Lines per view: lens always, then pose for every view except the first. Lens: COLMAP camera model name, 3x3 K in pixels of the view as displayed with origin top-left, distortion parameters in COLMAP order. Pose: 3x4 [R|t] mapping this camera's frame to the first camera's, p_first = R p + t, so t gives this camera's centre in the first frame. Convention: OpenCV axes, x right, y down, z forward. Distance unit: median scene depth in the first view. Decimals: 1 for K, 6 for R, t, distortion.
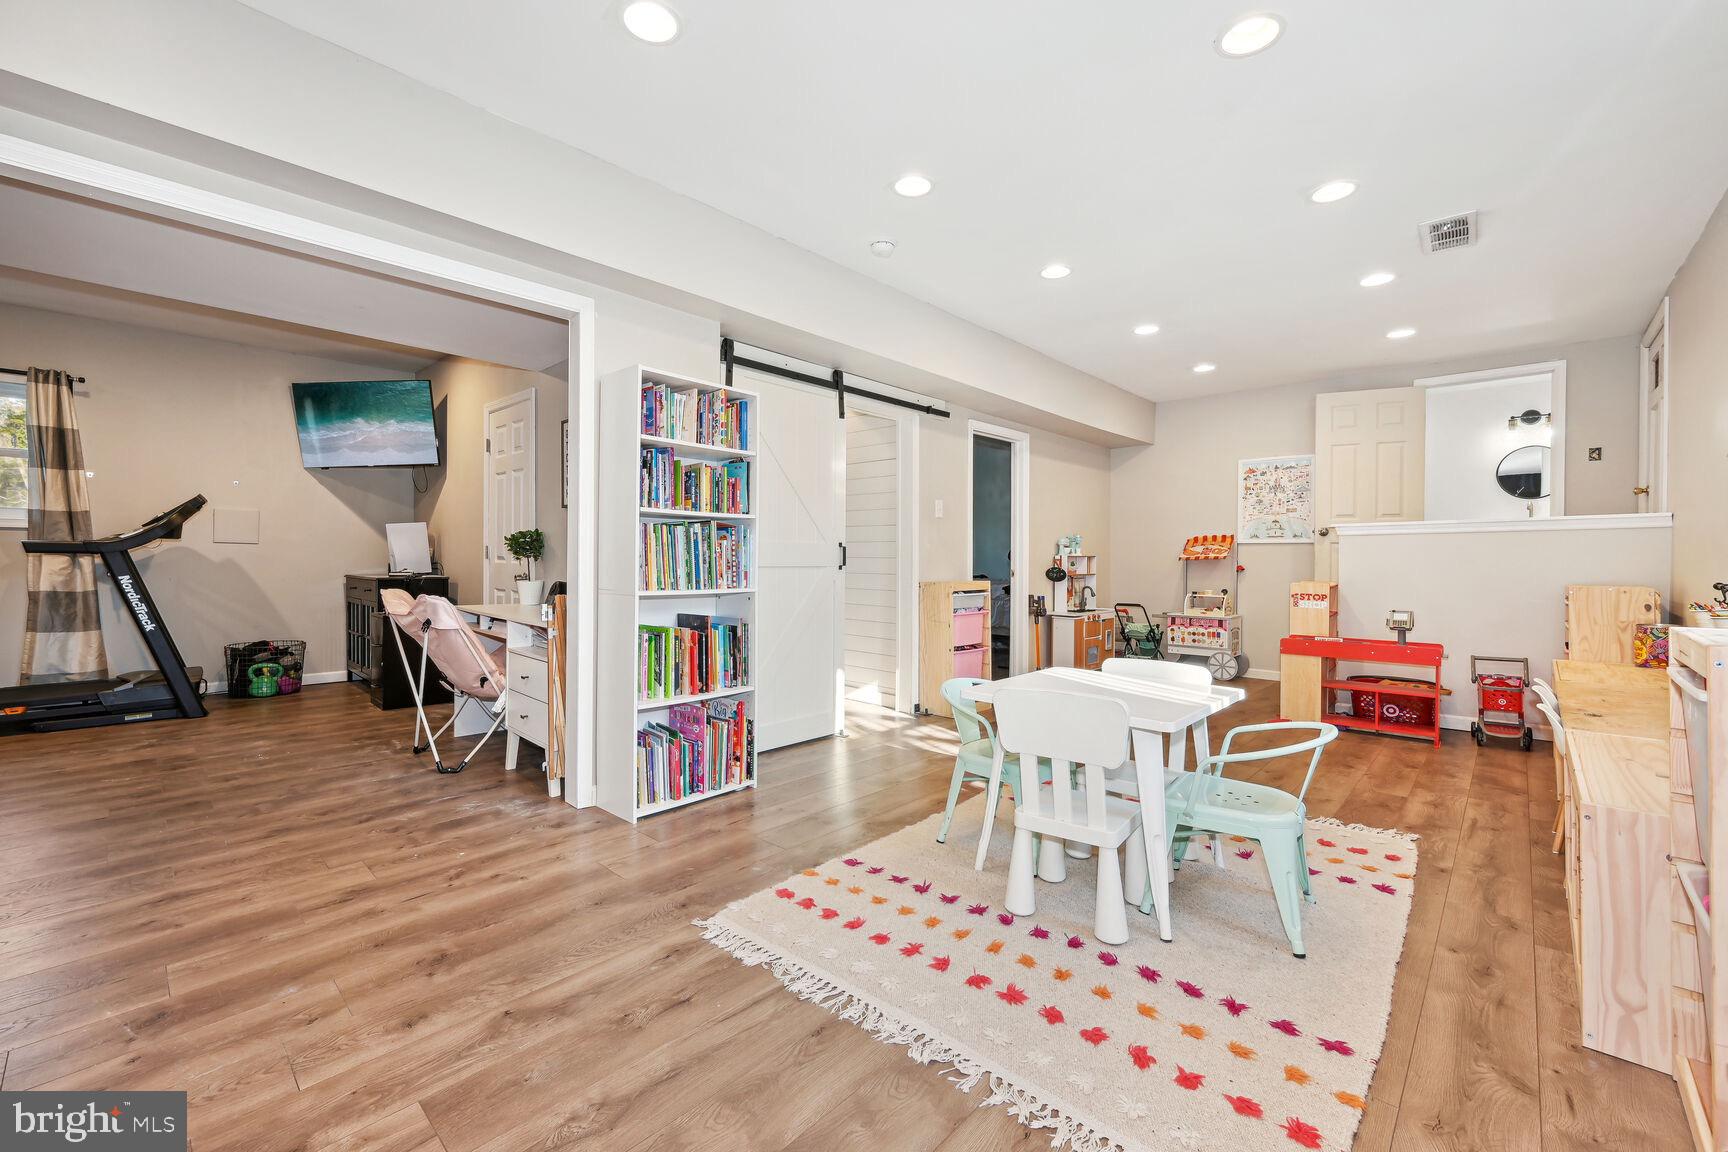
lens RADIAL K [[699.8, 0, 862.5], [0, 699.8, 557.6], [0, 0, 1]] dist [-0.000014, -0.000165]
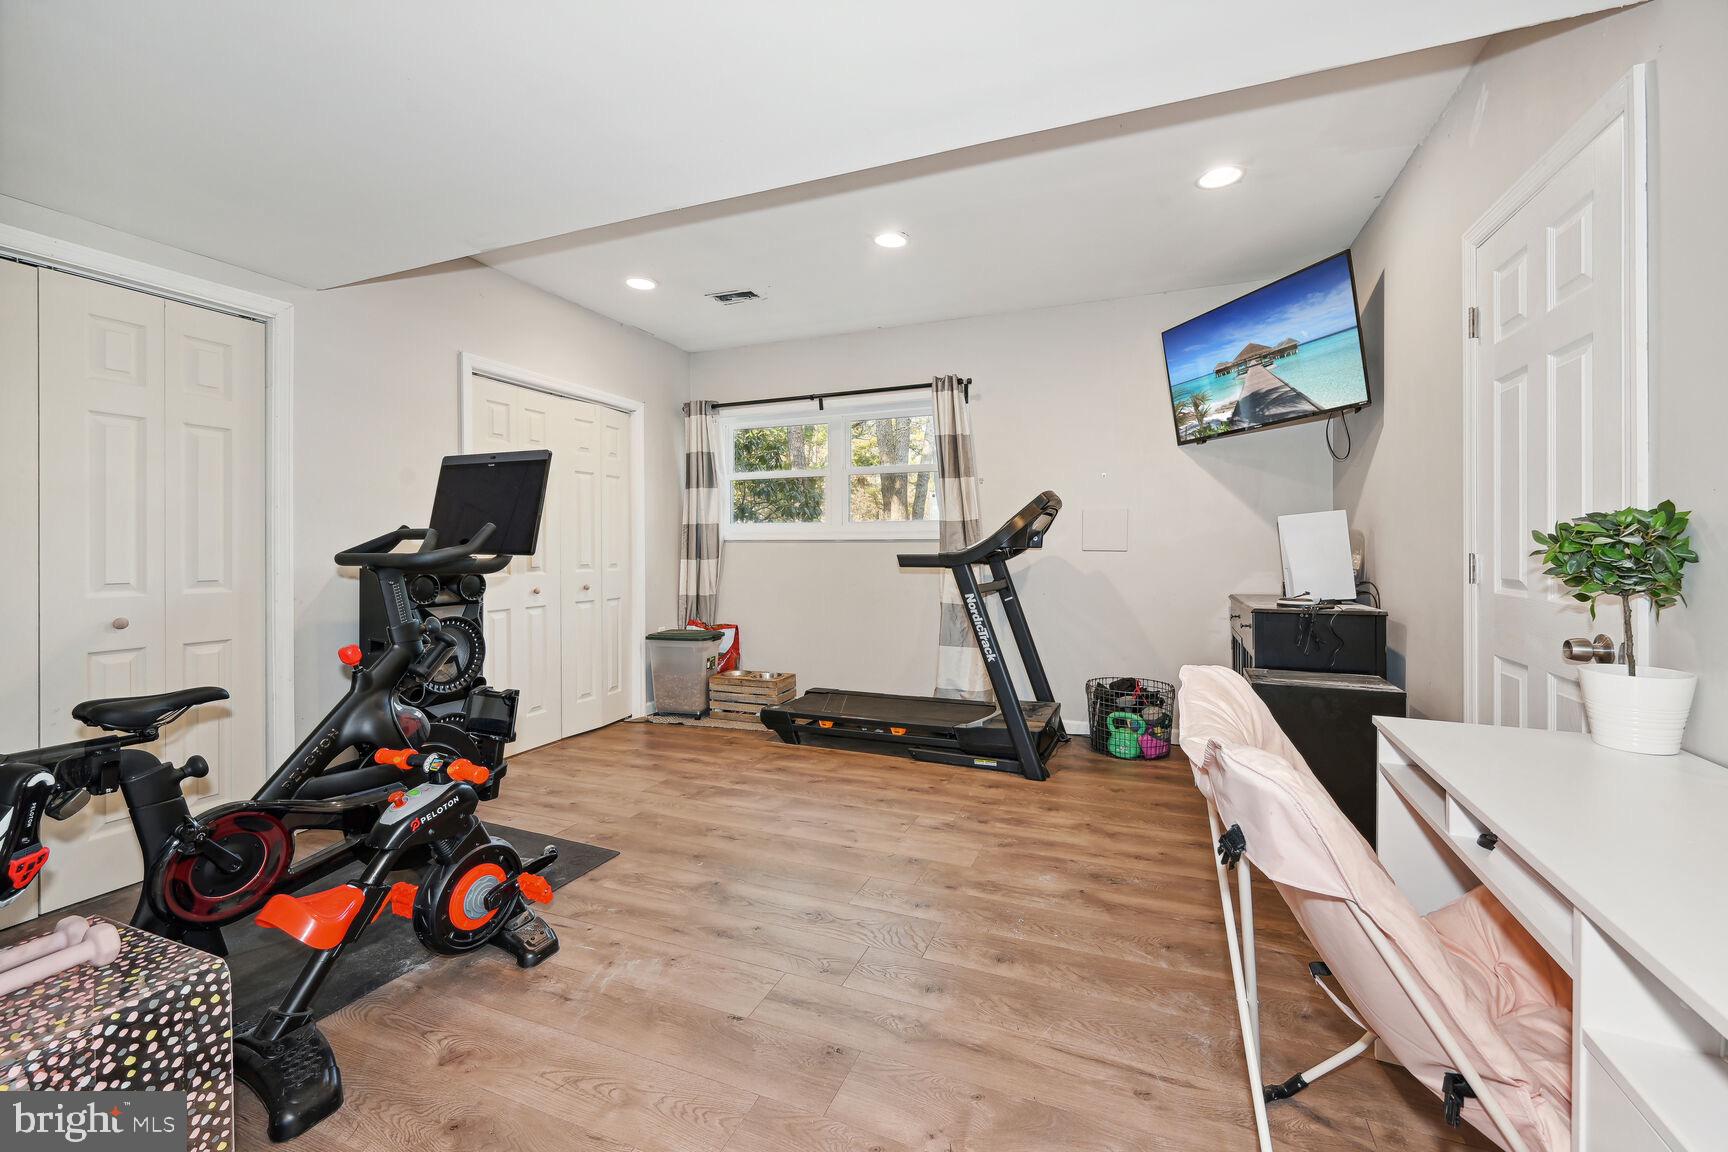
lens RADIAL K [[699.8, 0, 862.5], [0, 699.8, 557.6], [0, 0, 1]] dist [-0.000014, -0.000165]
pose [[0.350626, -0.000378, -0.936515, -0.292032], [0.003528, 0.999993, 0.000917, -0.017762], [0.936509, -0.003625, 0.350625, 0.547730]]
